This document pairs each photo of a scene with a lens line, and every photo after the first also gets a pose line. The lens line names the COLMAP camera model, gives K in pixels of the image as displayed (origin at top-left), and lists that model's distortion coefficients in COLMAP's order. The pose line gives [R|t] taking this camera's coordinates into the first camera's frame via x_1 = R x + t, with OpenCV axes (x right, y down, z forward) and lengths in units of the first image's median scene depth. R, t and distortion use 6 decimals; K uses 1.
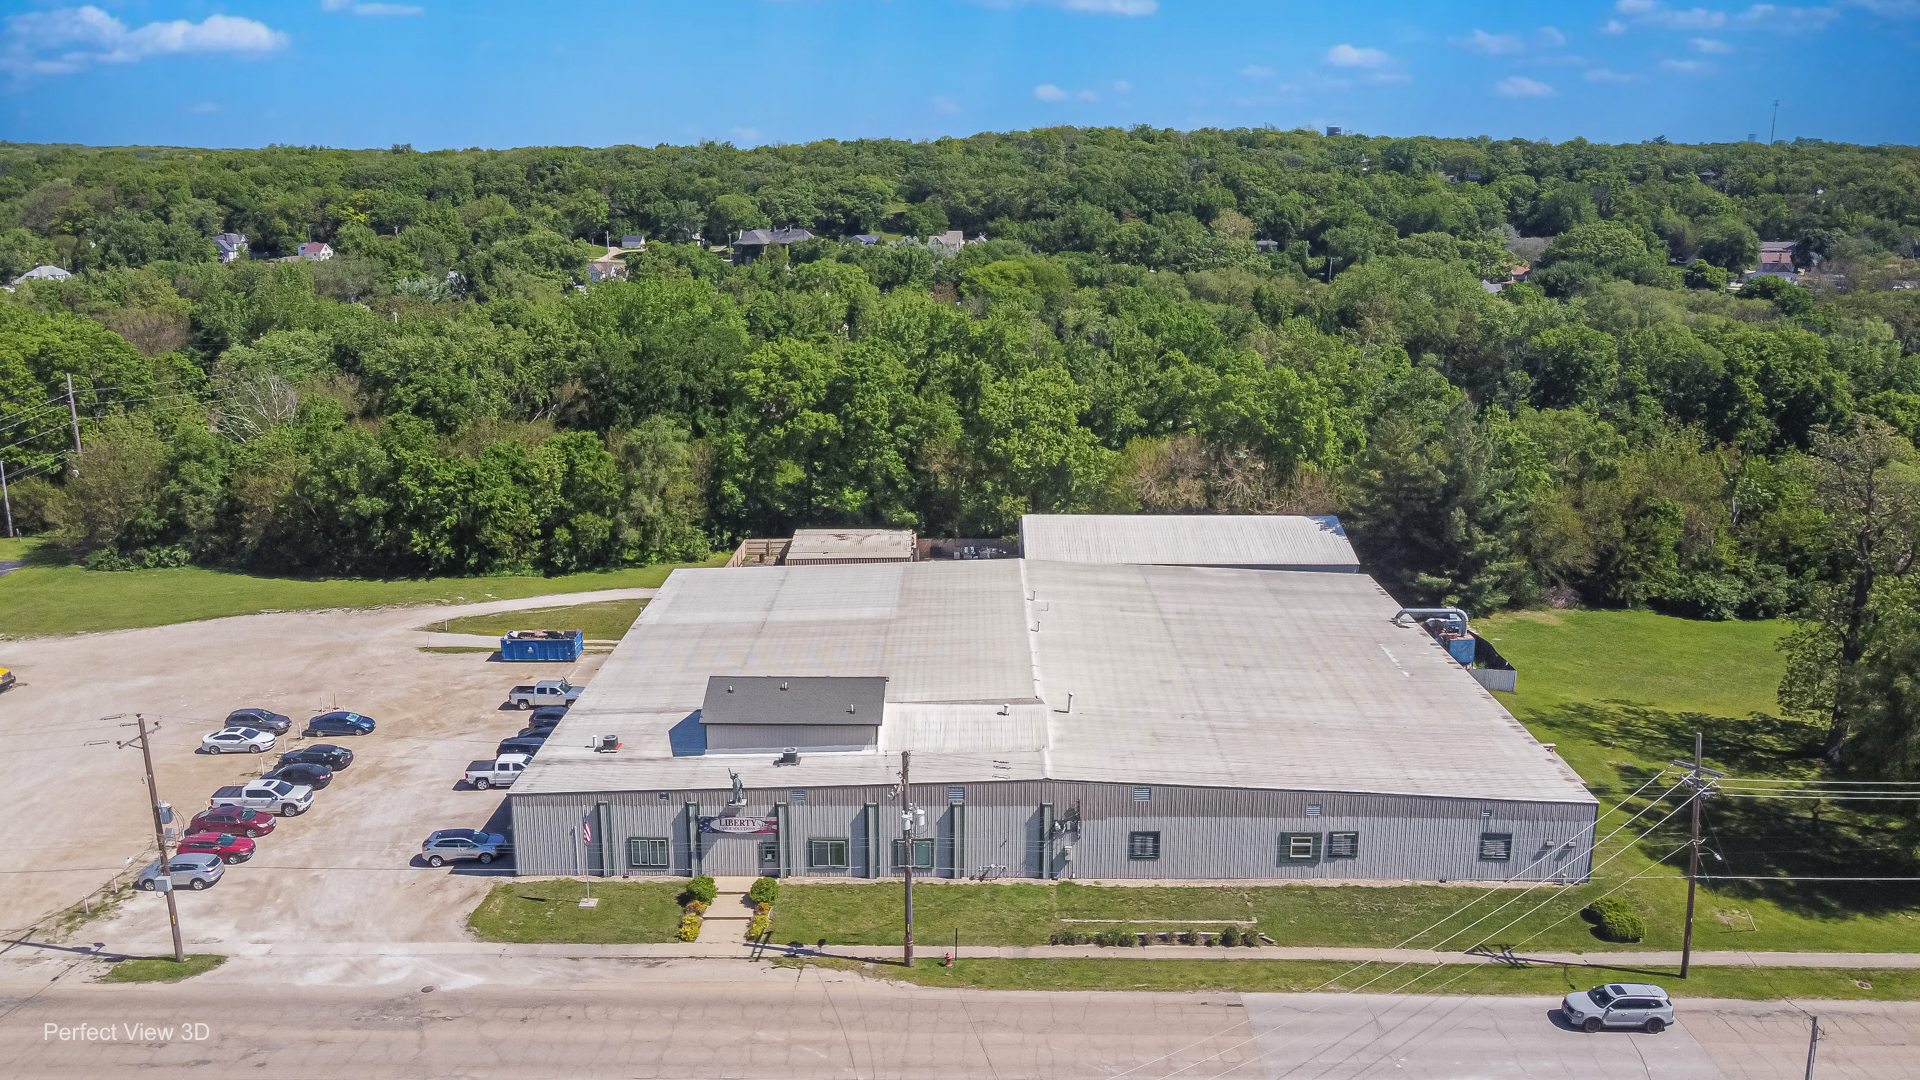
lens RADIAL K [[1460.2, 0, 956.0], [0, 1460.2, 542.5], [0, 0, 1]] dist [-0.000994, 0.031442]
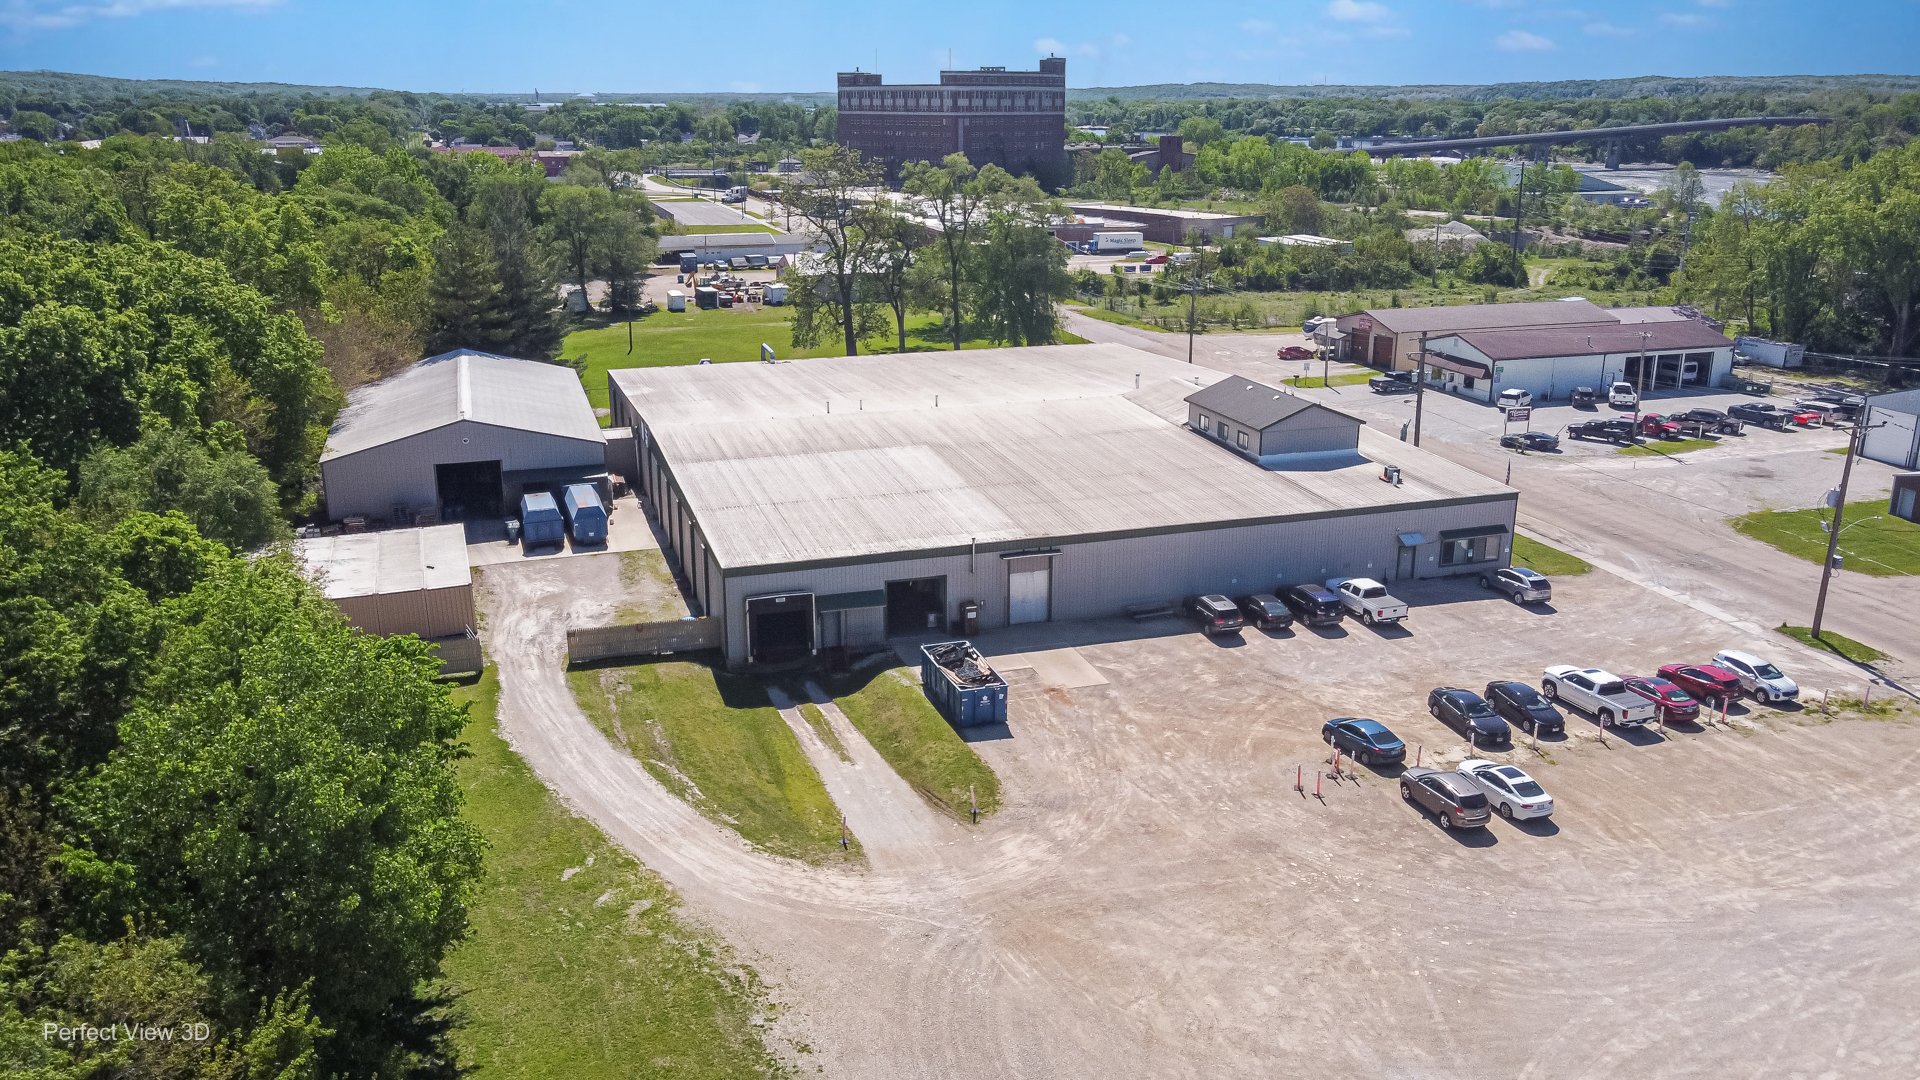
lens RADIAL K [[1460.2, 0, 957.6], [0, 1460.2, 544.8], [0, 0, 1]] dist [-0.000994, 0.031442]
pose [[-0.315060, -0.279849, 0.906875, -0.687294], [0.226368, 0.905803, 0.358161, -0.164100], [-0.921681, 0.318129, -0.222033, 0.958532]]
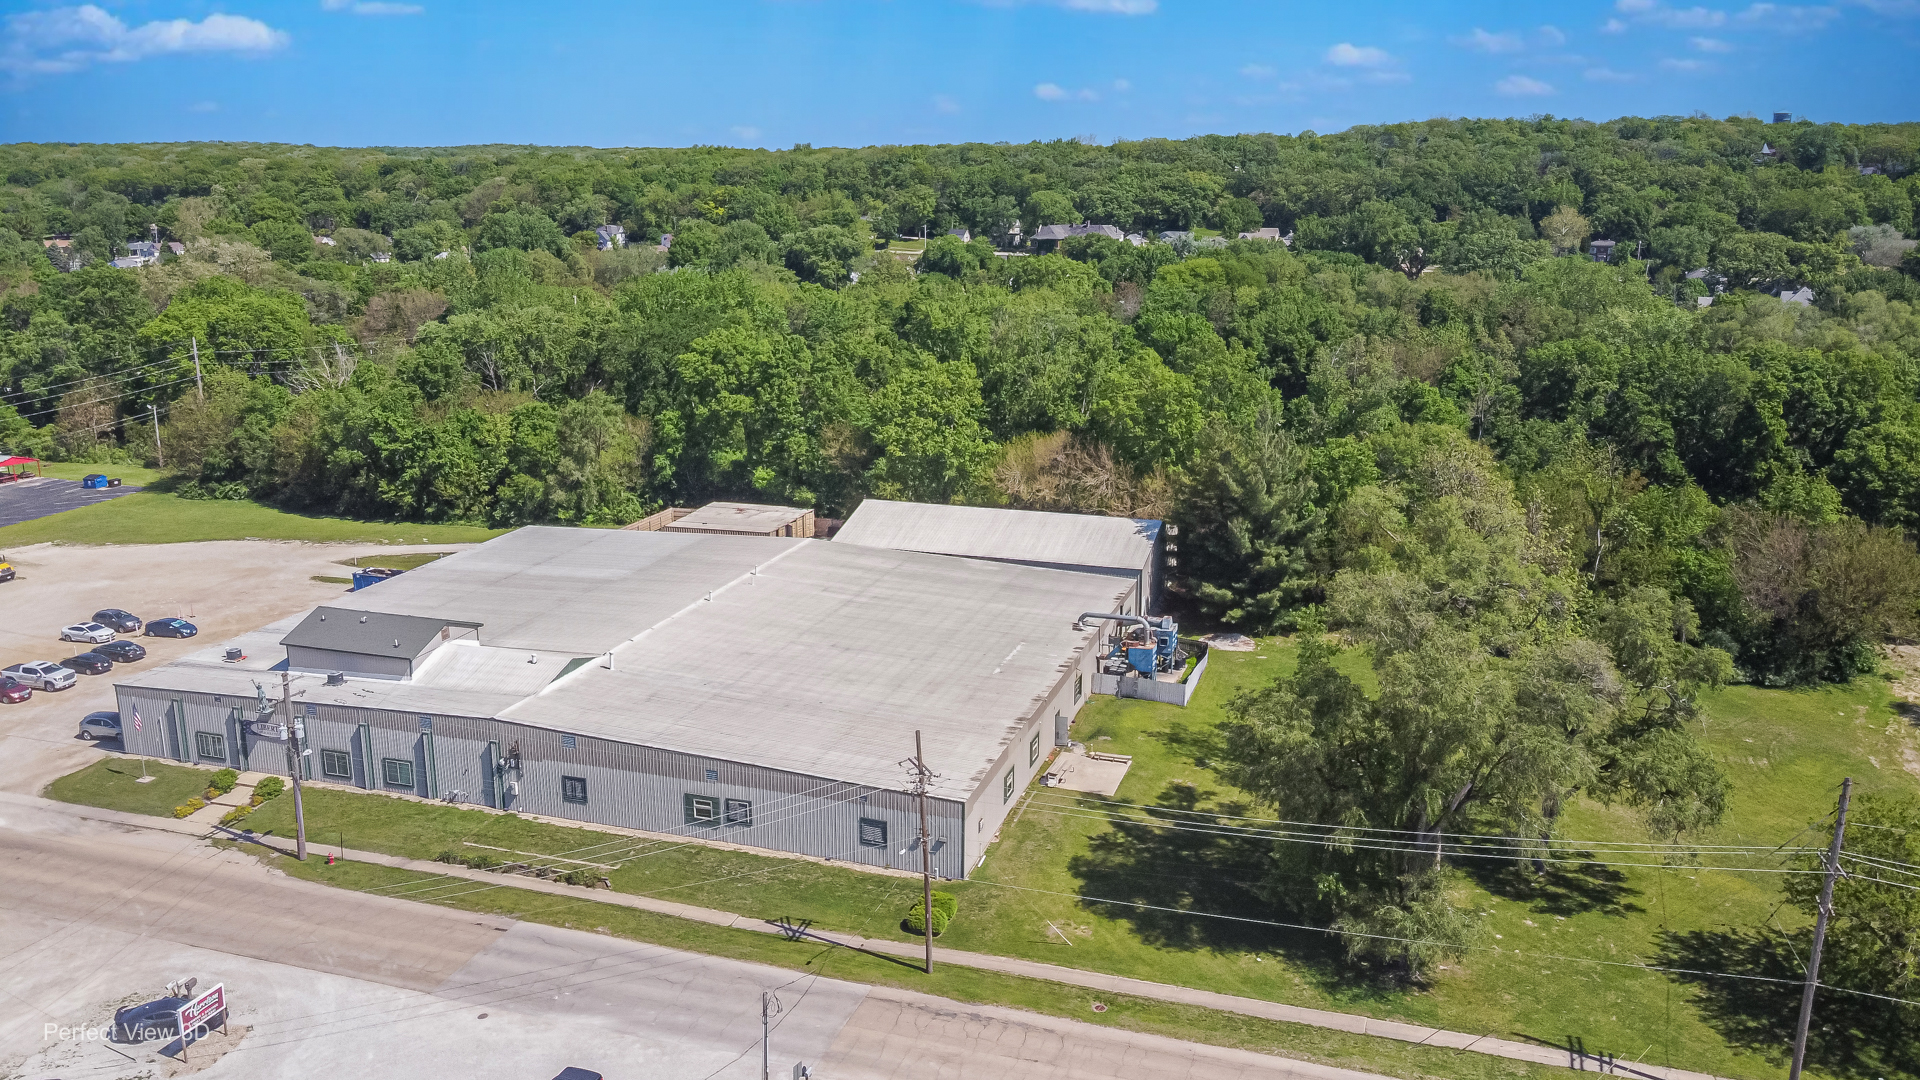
lens RADIAL K [[1460.2, 0, 955.8], [0, 1460.2, 539.6], [0, 0, 1]] dist [-0.000994, 0.031442]
pose [[0.953081, 0.071448, -0.294163, 0.419413], [-0.071042, 0.997400, 0.012079, -0.007670], [0.294261, 0.009386, 0.955679, 0.021657]]
